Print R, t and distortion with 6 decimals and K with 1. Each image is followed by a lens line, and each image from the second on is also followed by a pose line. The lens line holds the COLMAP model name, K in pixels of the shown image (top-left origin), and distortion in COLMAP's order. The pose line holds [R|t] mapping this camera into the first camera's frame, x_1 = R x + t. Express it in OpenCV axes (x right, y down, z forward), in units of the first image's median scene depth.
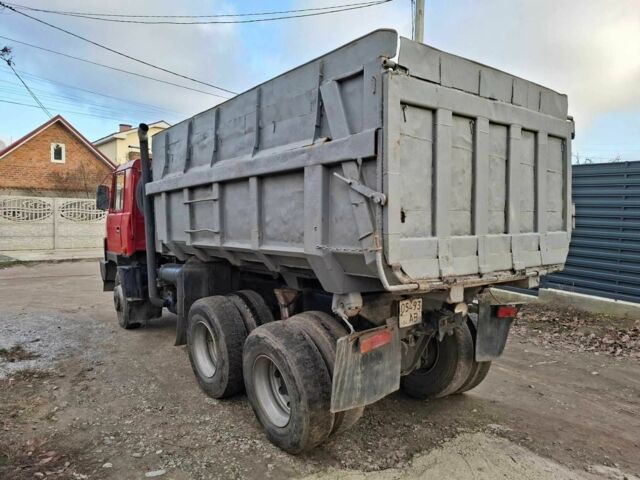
lens RADIAL K [[443.6, 0, 320.0], [0, 443.6, 240.0], [0, 0, 1]] dist [0.076694, -0.063713]
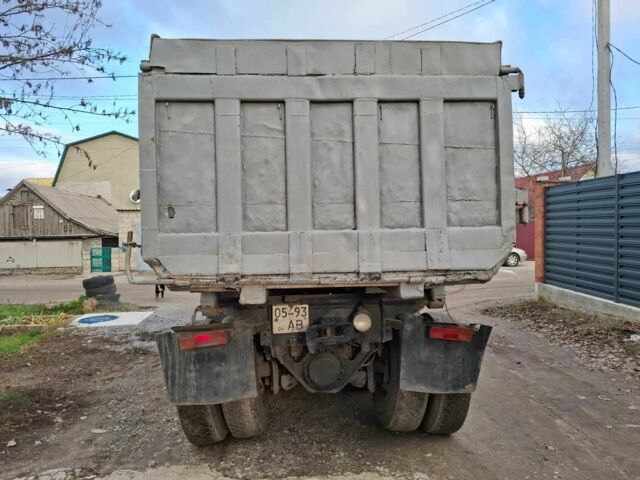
lens RADIAL K [[440.3, 0, 323.8], [0, 440.3, 243.3], [0, 0, 1]] dist [0.072188, -0.055001]
pose [[0.834069, -0.018594, -0.551346, 0.749514], [-0.003877, 0.999210, -0.039564, 0.040831], [0.551646, 0.035137, 0.833338, 0.261548]]
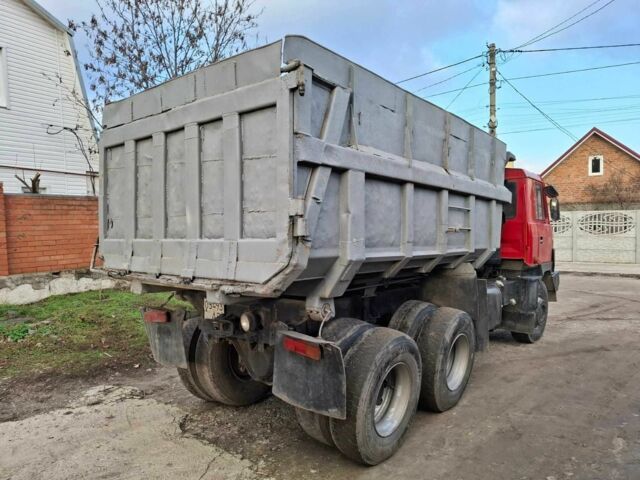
lens RADIAL K [[443.6, 0, 320.0], [0, 443.6, 240.0], [0, 0, 1]] dist [0.076694, -0.063713]
pose [[0.229660, 0.008584, -0.973233, 1.294674], [-0.040482, 0.999180, -0.000740, -0.020348], [0.972429, 0.039568, 0.229819, 0.968329]]
